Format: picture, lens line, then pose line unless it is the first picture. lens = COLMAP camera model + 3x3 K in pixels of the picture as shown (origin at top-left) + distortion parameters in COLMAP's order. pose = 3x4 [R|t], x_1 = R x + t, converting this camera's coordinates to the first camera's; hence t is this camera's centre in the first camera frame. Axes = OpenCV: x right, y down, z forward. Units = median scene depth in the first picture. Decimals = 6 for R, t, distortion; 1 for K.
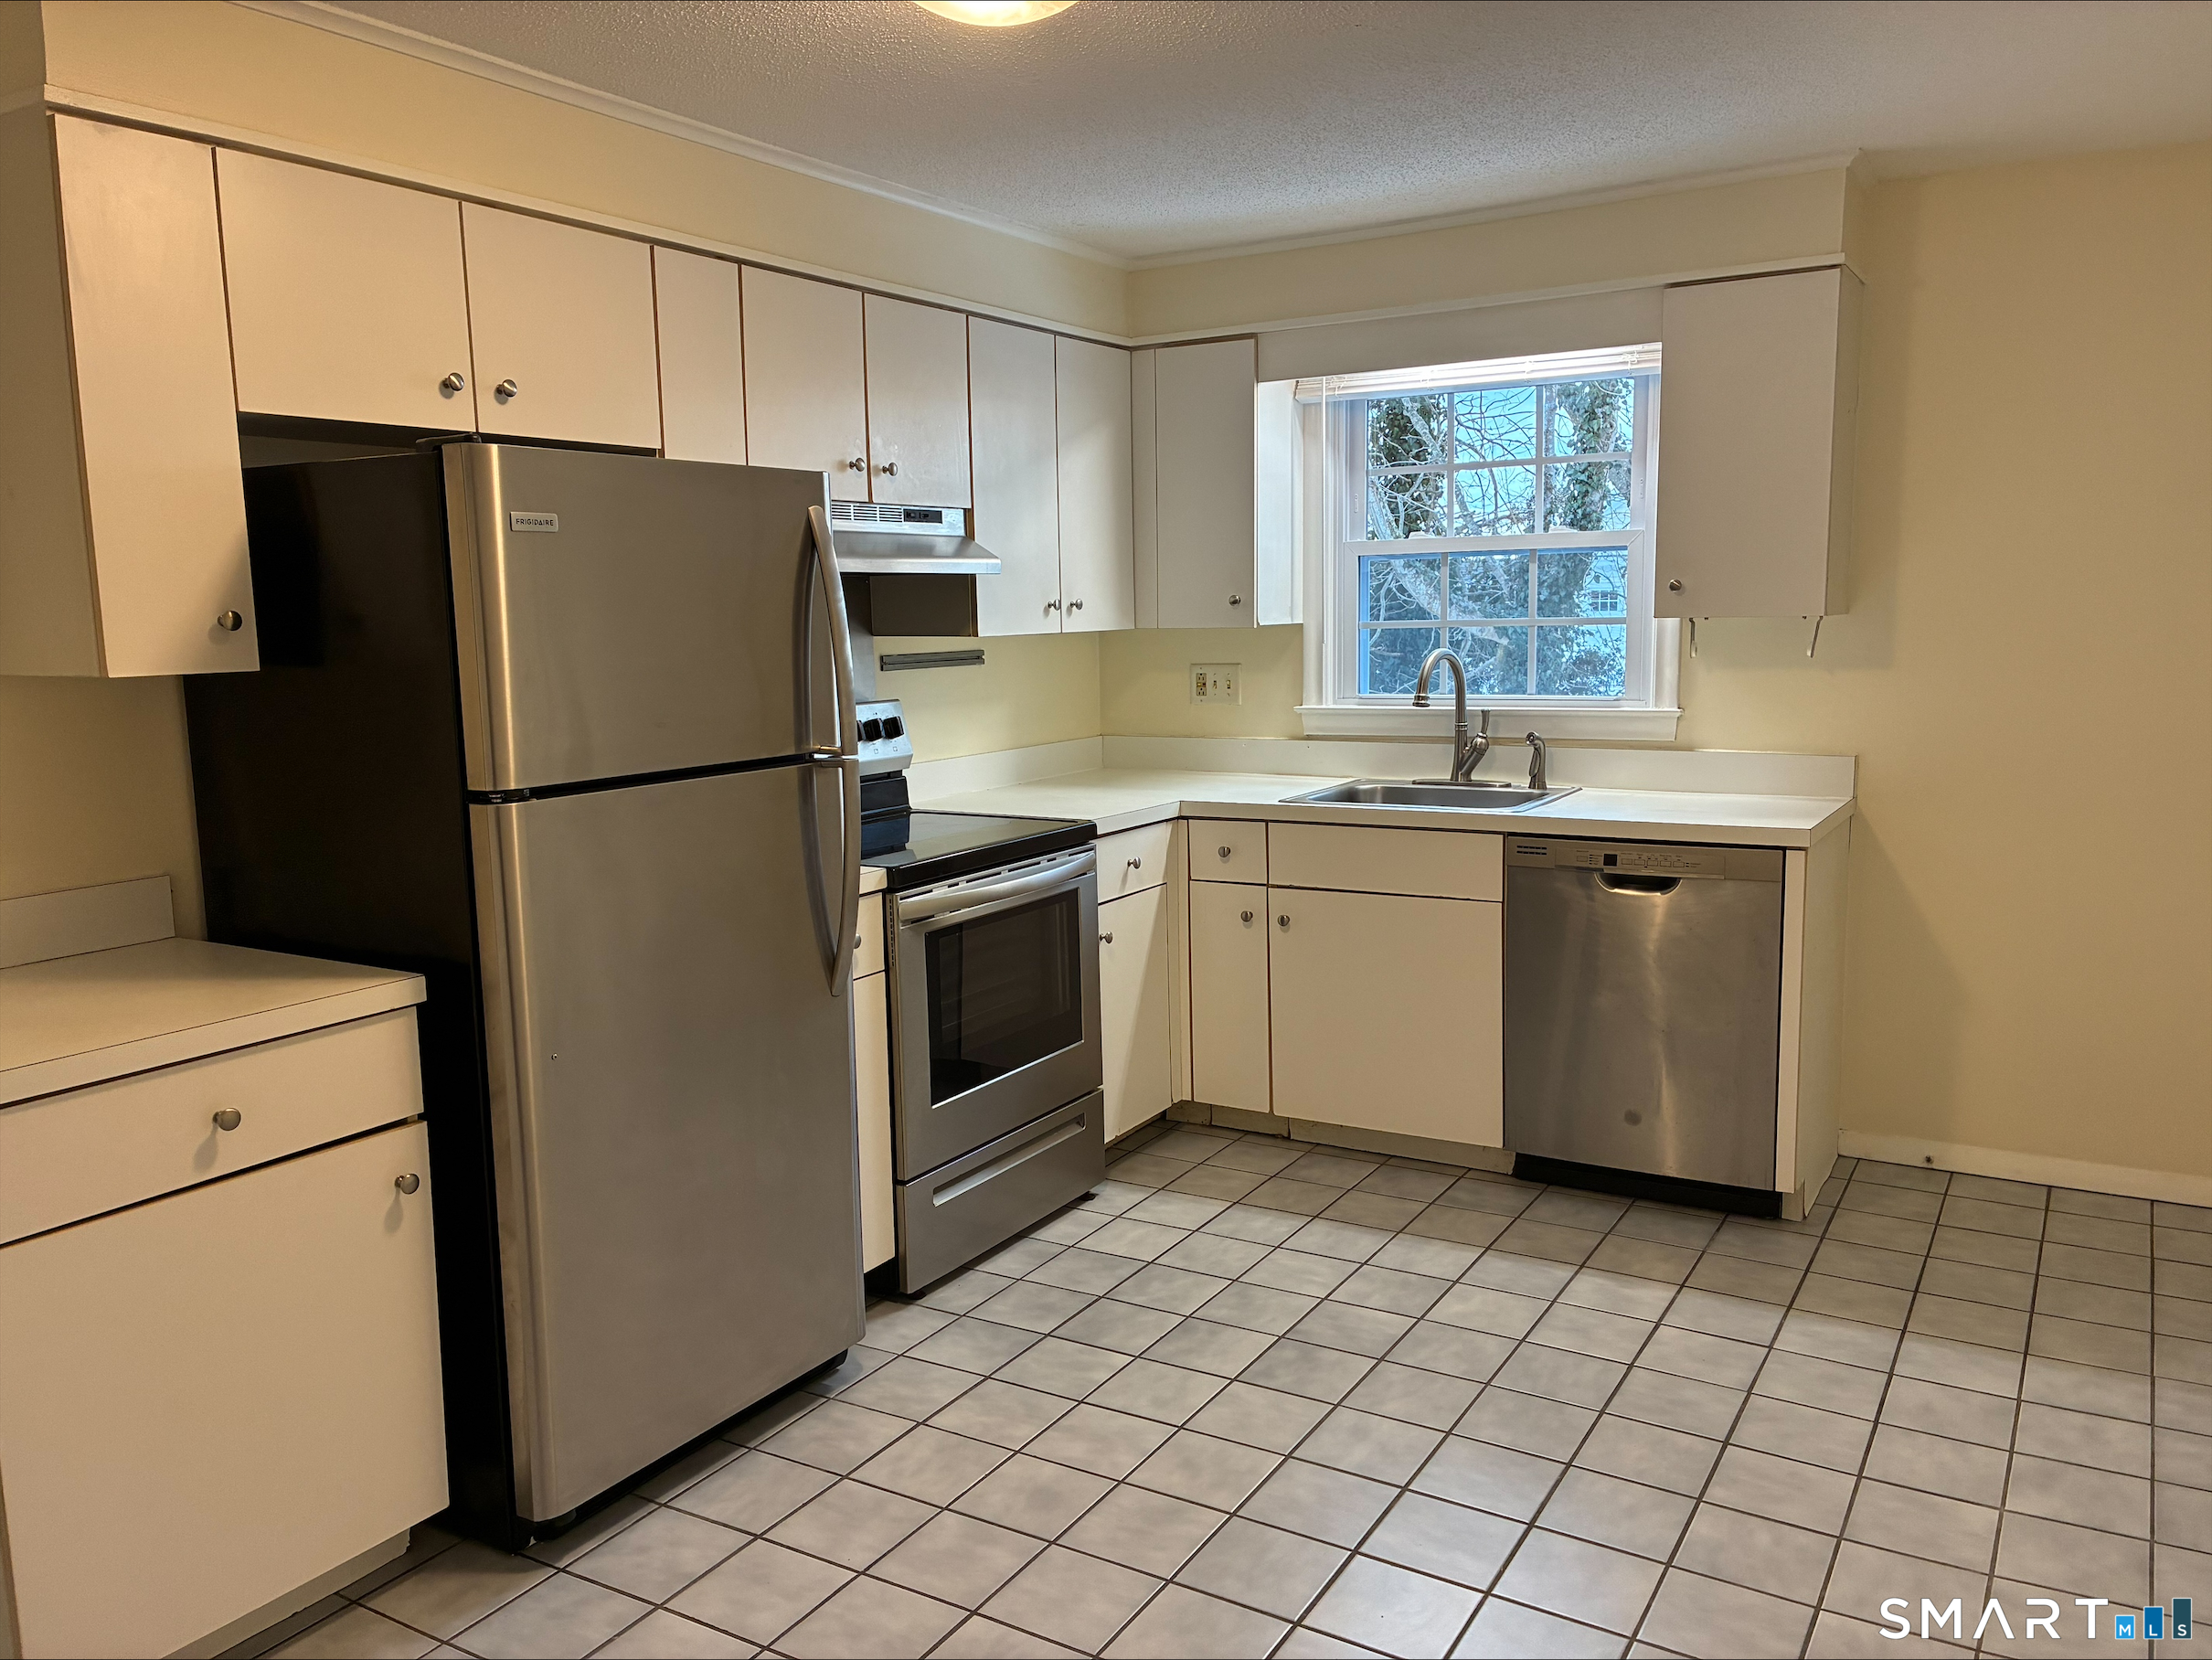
lens RADIAL K [[1684.5, 0, 1106.0], [0, 1684.5, 830.0], [0, 0, 1]] dist [0.054236, -0.062320]
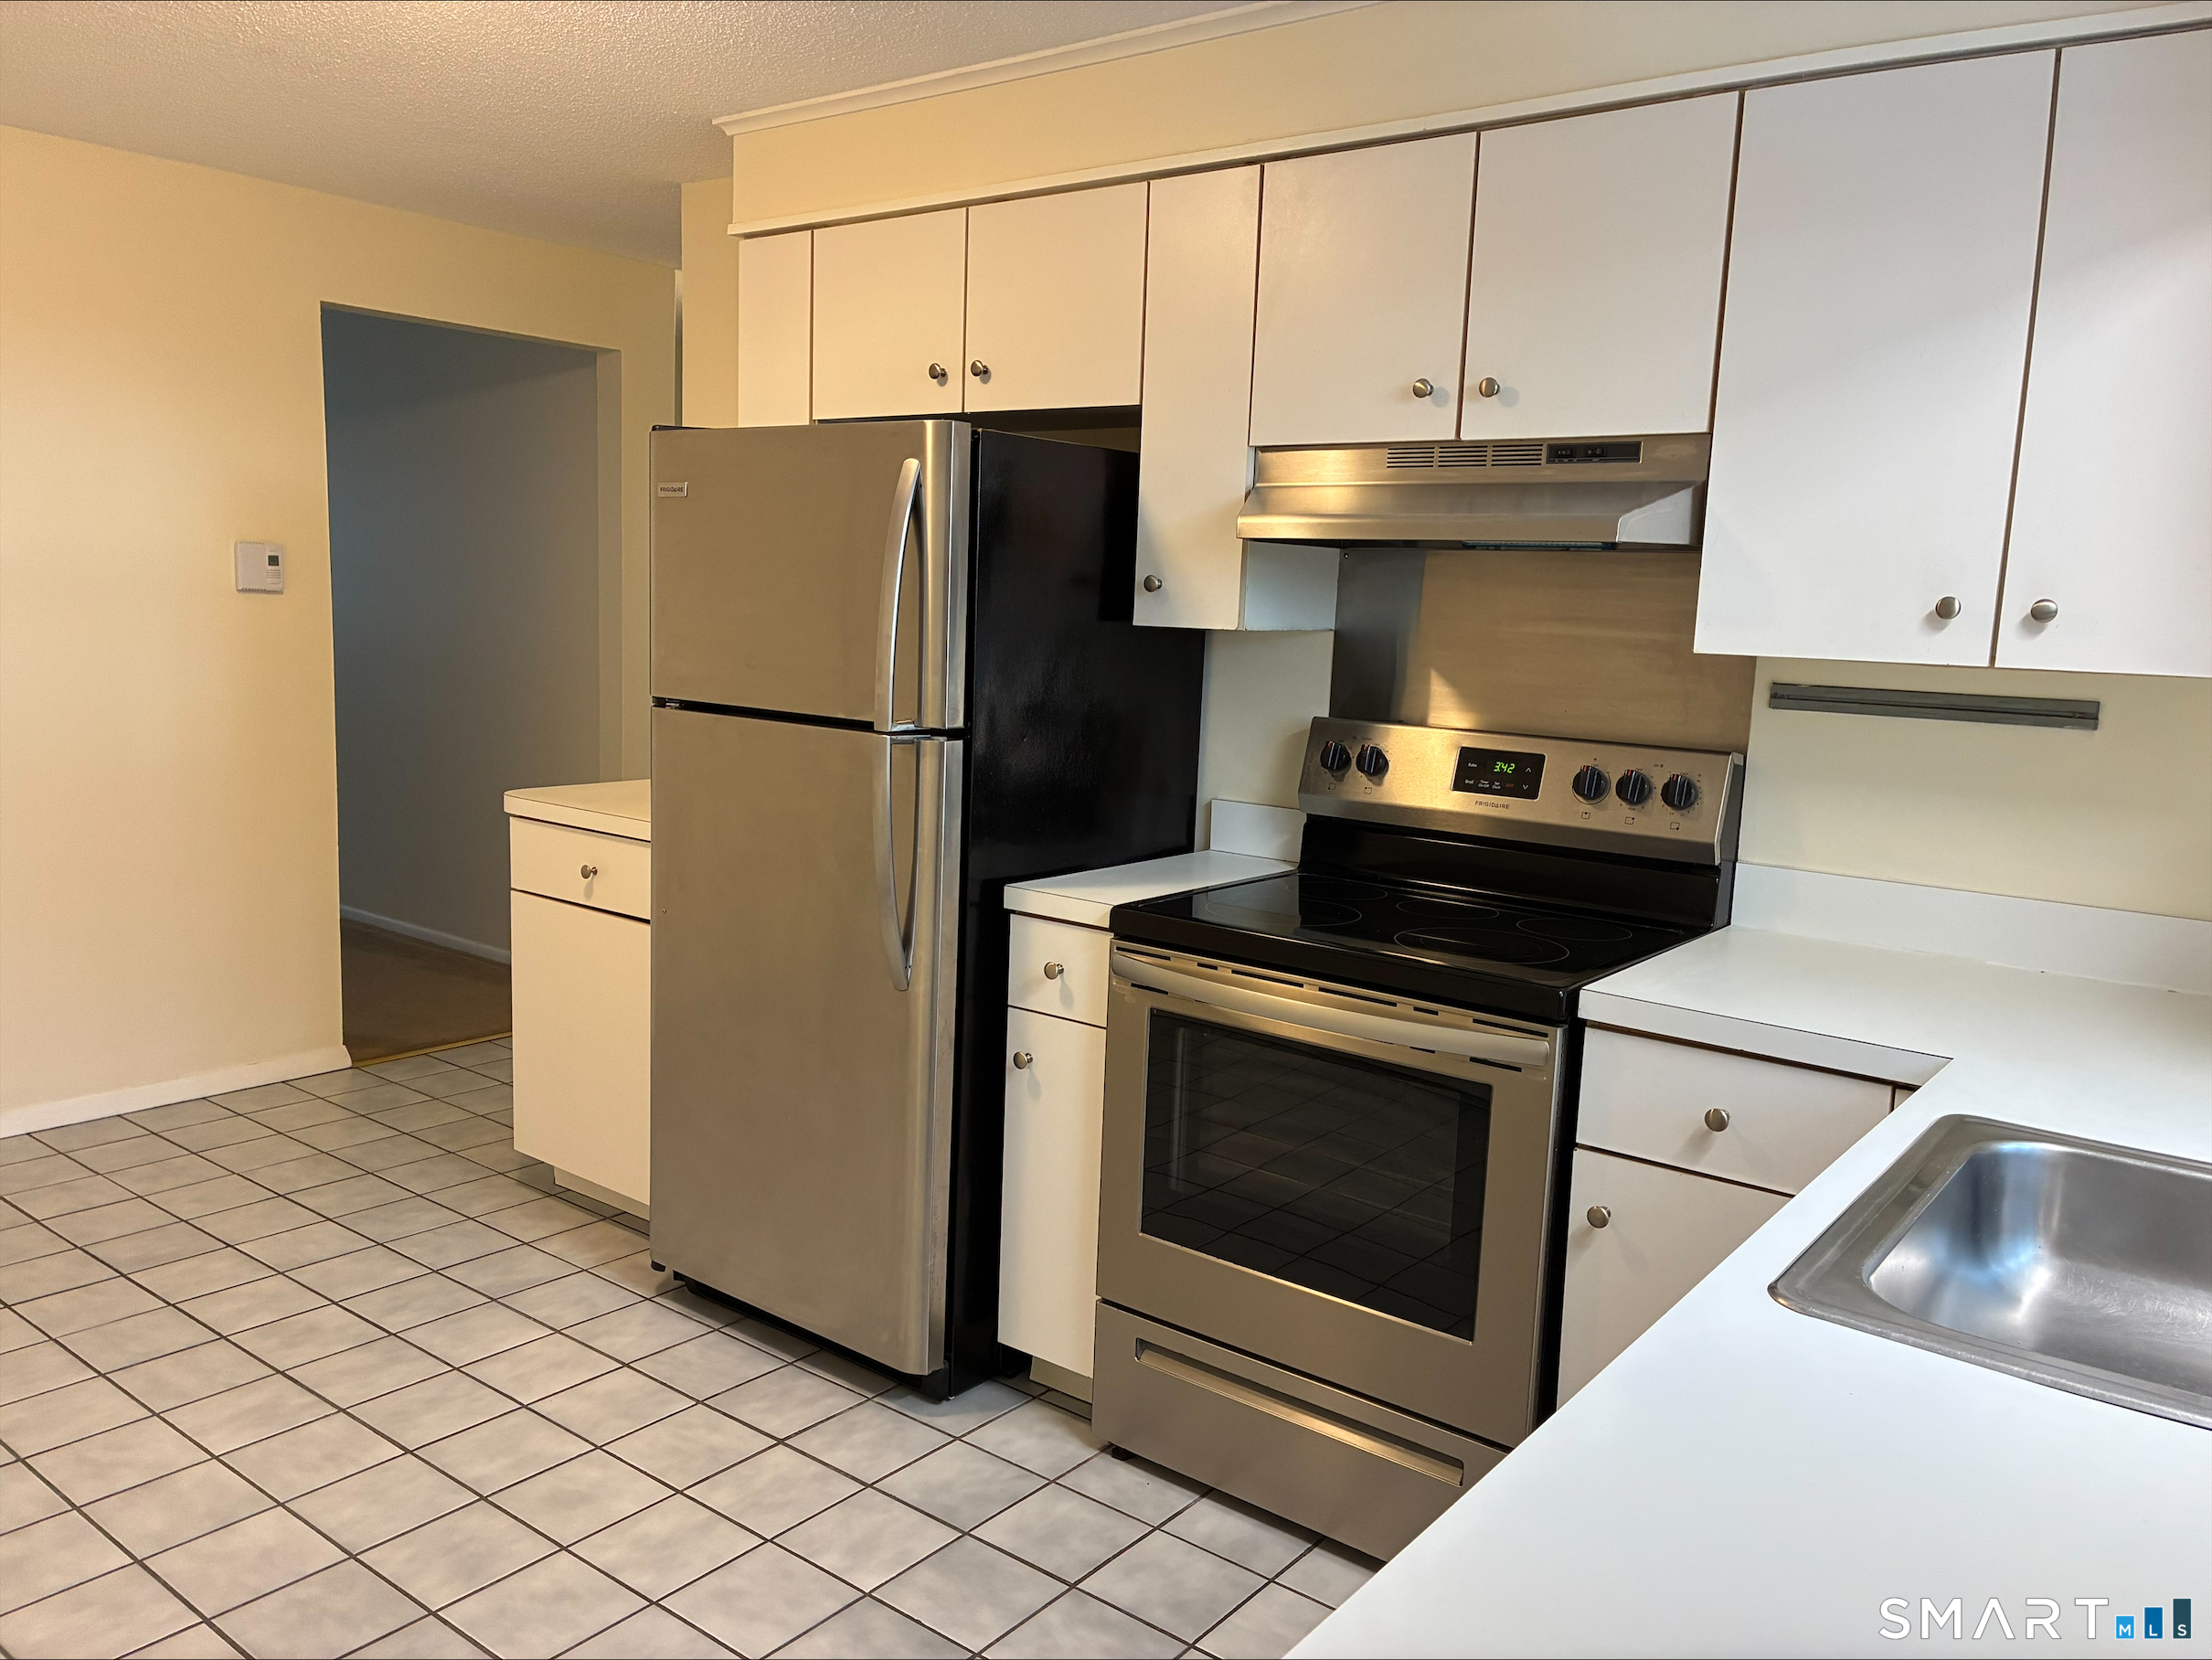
lens RADIAL K [[1684.5, 0, 1106.0], [0, 1684.5, 830.0], [0, 0, 1]] dist [0.054236, -0.062320]
pose [[-0.114945, 0.156023, -0.981043, 0.745956], [-0.169844, 0.969960, 0.174160, -0.172743], [0.978744, 0.186643, -0.084993, 1.210327]]
